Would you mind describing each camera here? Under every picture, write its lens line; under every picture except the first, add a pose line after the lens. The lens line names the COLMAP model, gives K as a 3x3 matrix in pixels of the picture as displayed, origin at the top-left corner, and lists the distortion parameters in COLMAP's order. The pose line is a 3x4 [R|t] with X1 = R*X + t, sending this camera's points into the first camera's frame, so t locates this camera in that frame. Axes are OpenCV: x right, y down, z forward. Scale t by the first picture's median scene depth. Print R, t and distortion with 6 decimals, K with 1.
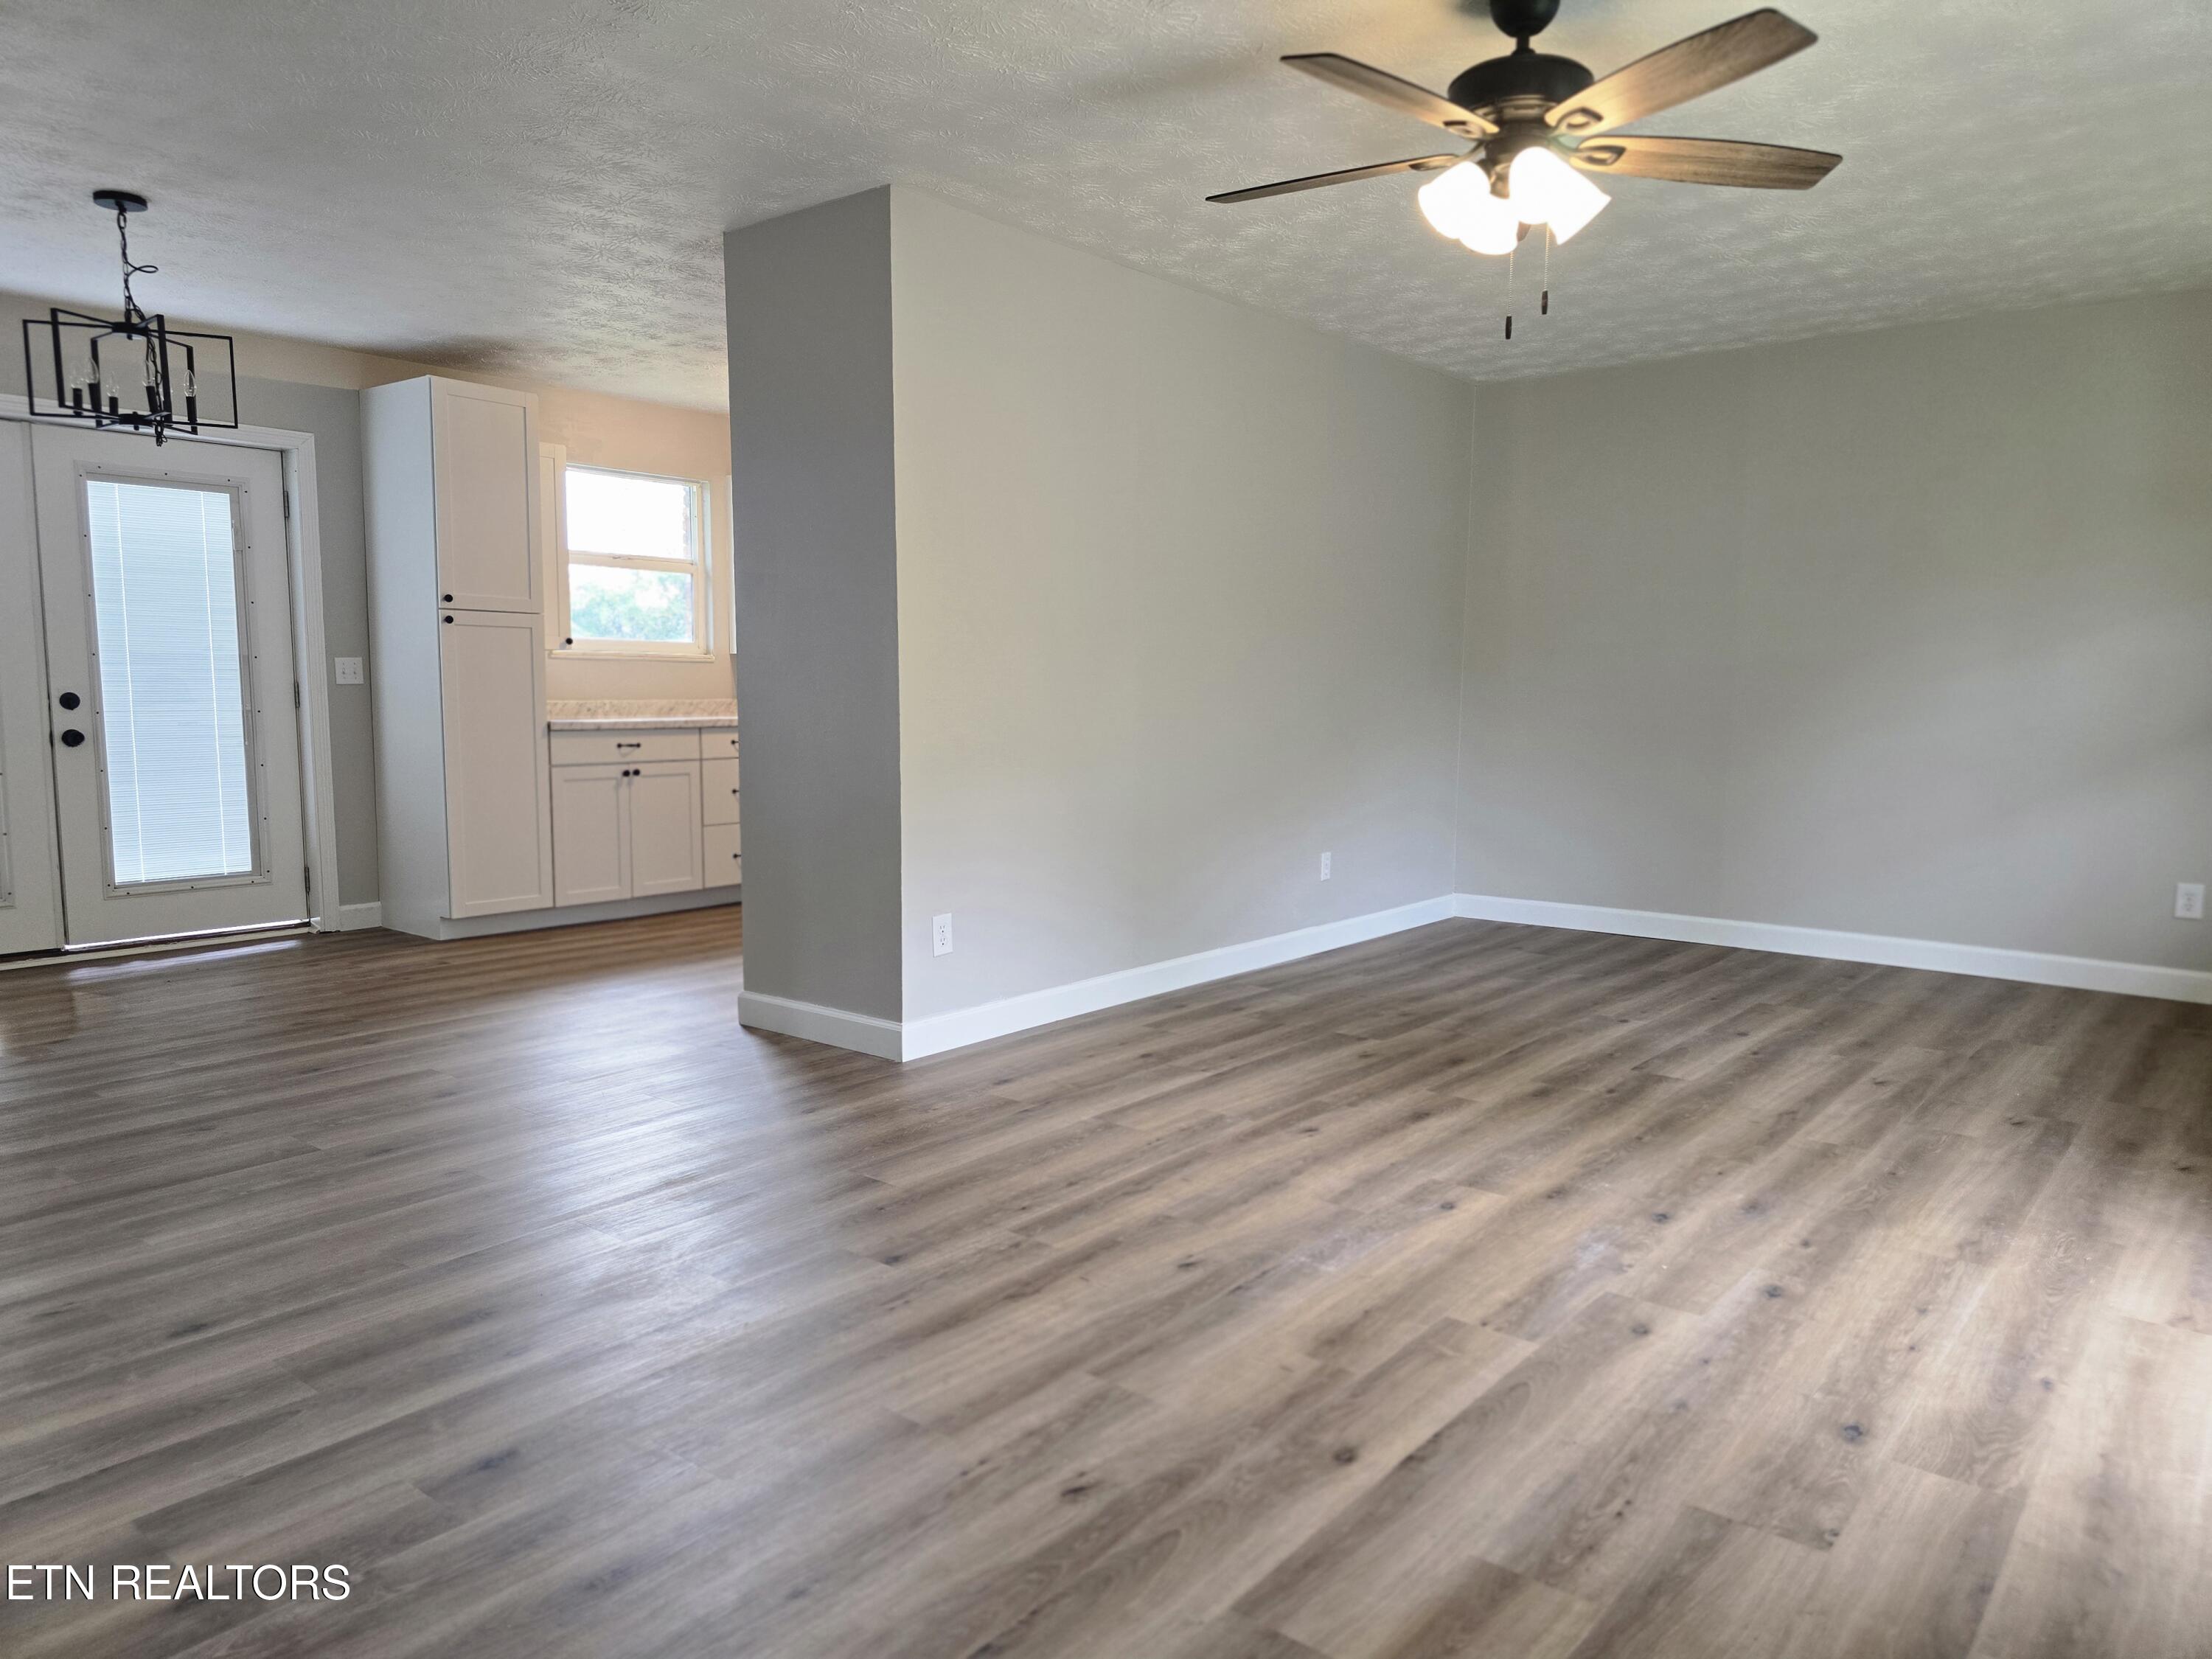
lens RADIAL K [[1482.6, 0, 1117.8], [0, 1482.6, 835.8], [0, 0, 1]] dist [0.056506, -0.047844]
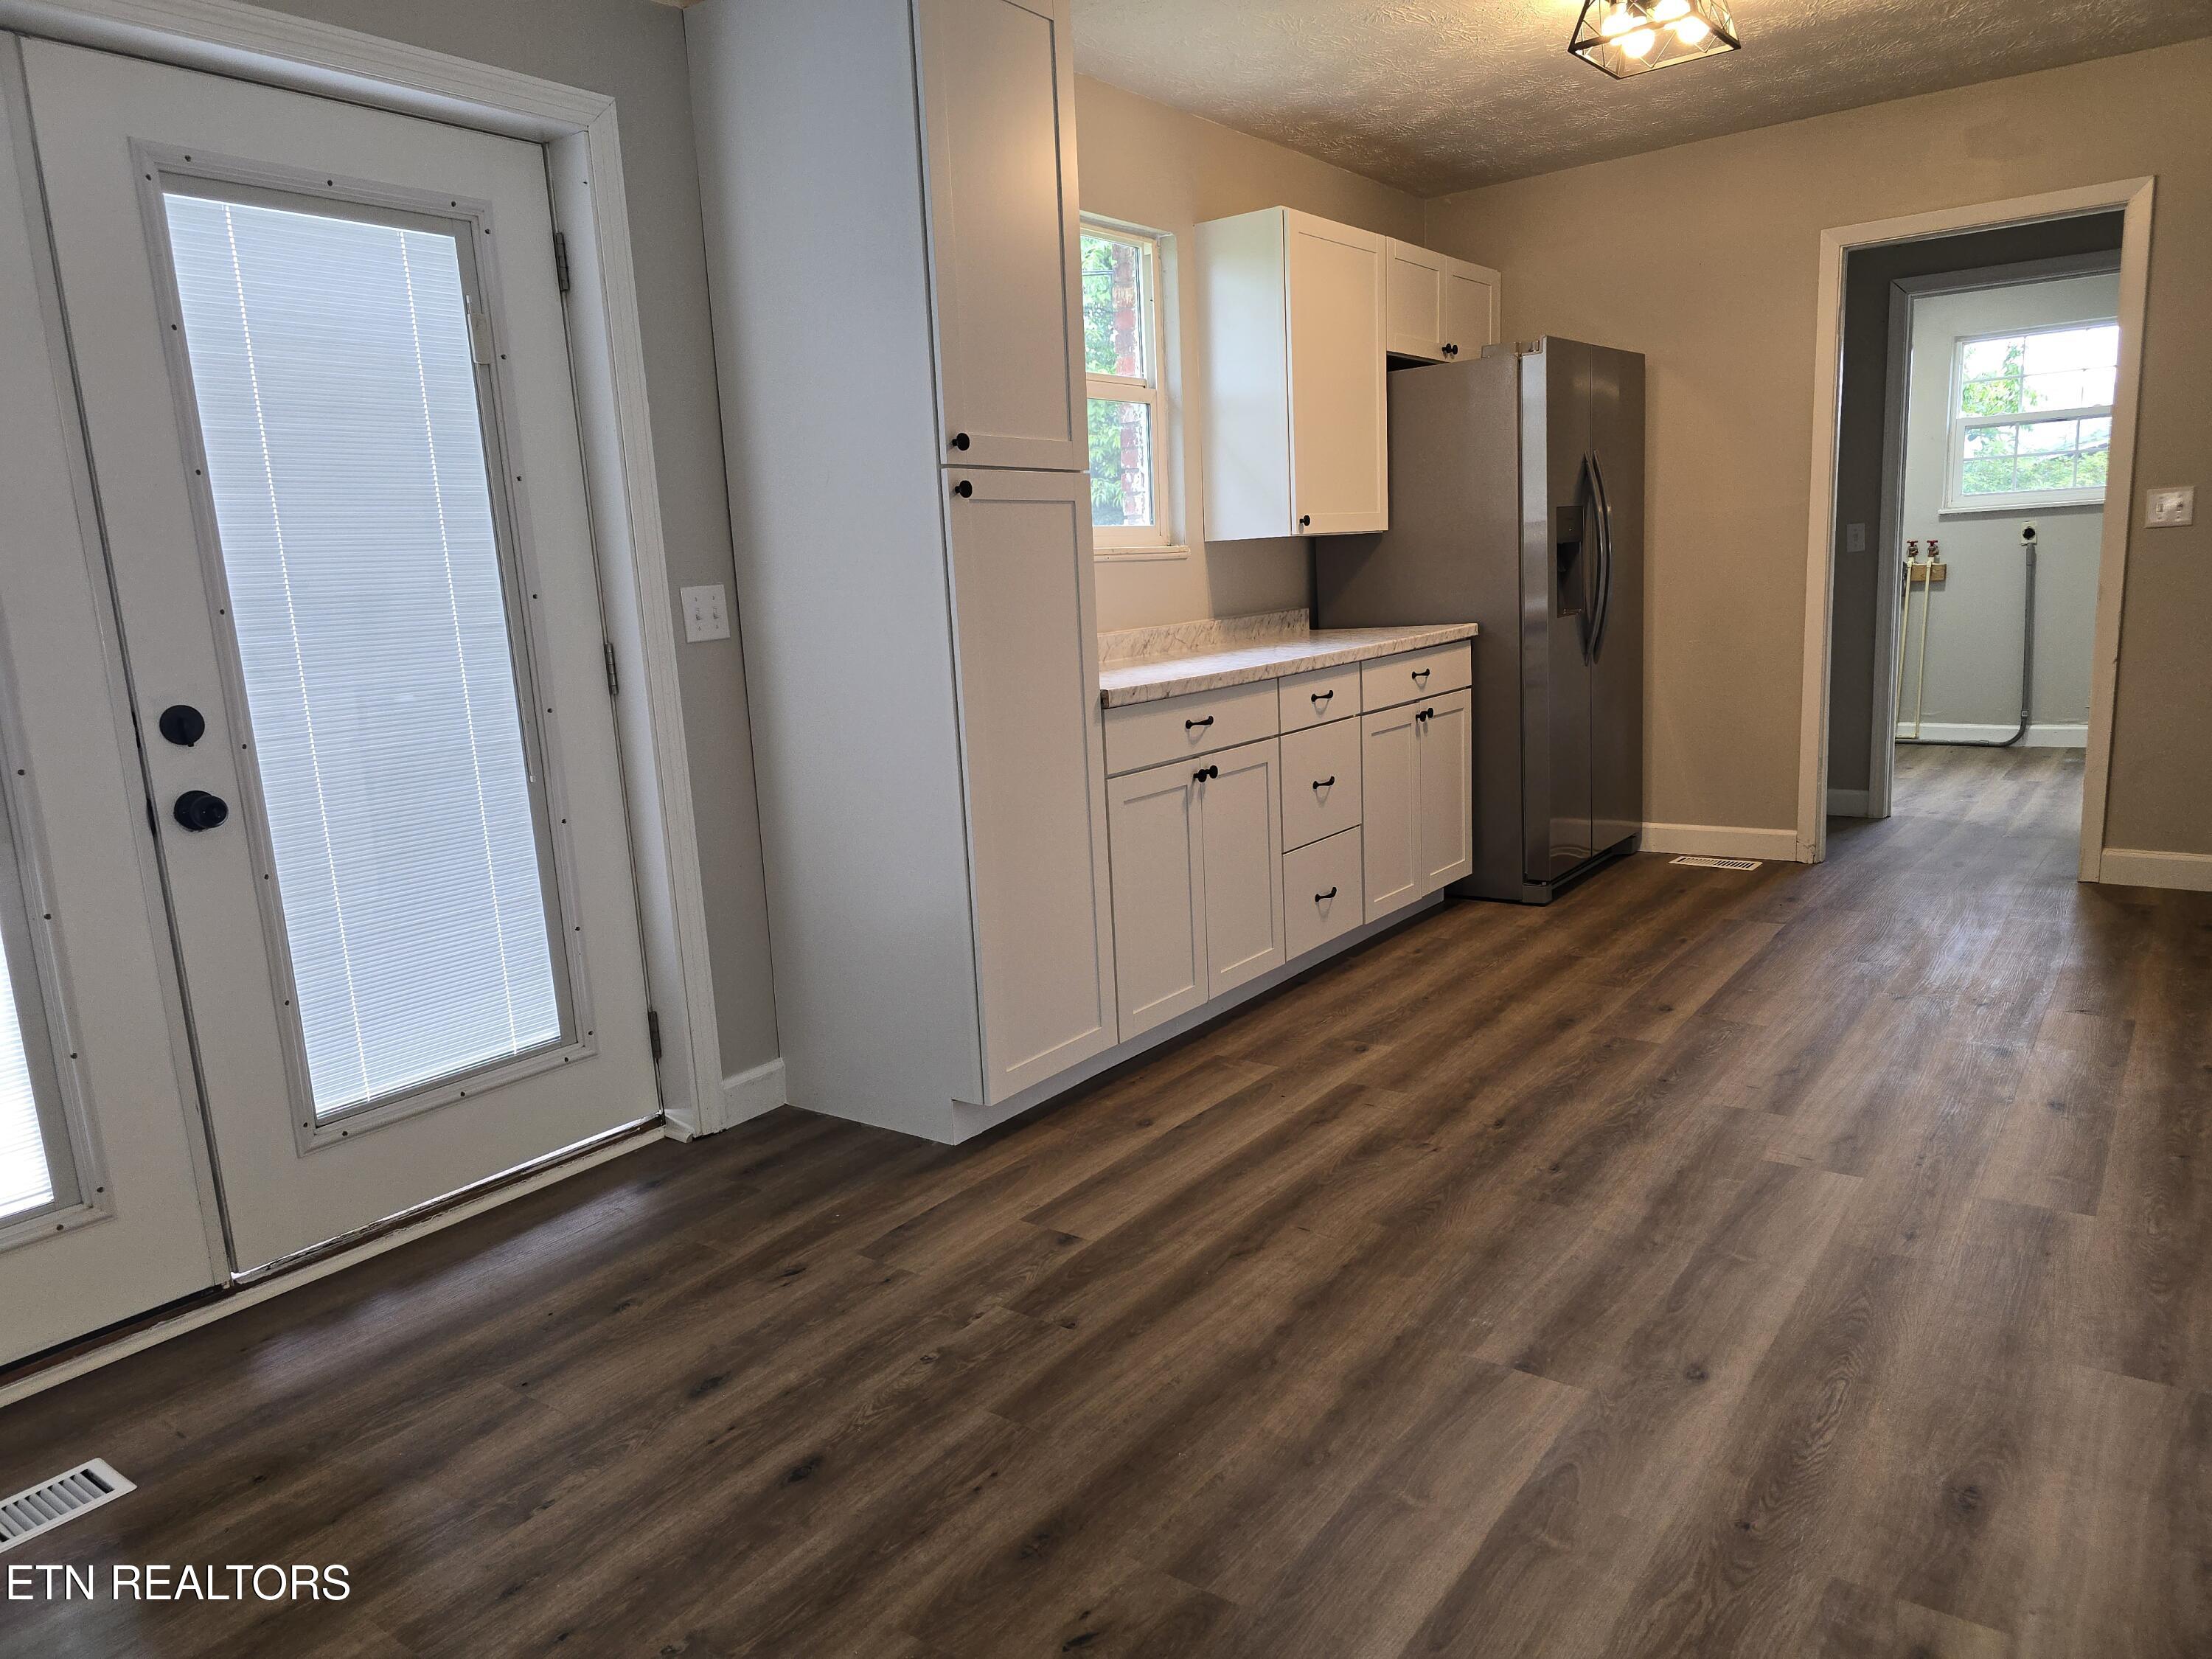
lens RADIAL K [[1482.6, 0, 1105.8], [0, 1482.6, 847.1], [0, 0, 1]] dist [0.056506, -0.047844]
pose [[0.996808, -0.068666, 0.040735, -0.637978], [0.065151, 0.994491, 0.082112, -0.102500], [-0.046148, -0.079196, 0.995790, 0.786922]]
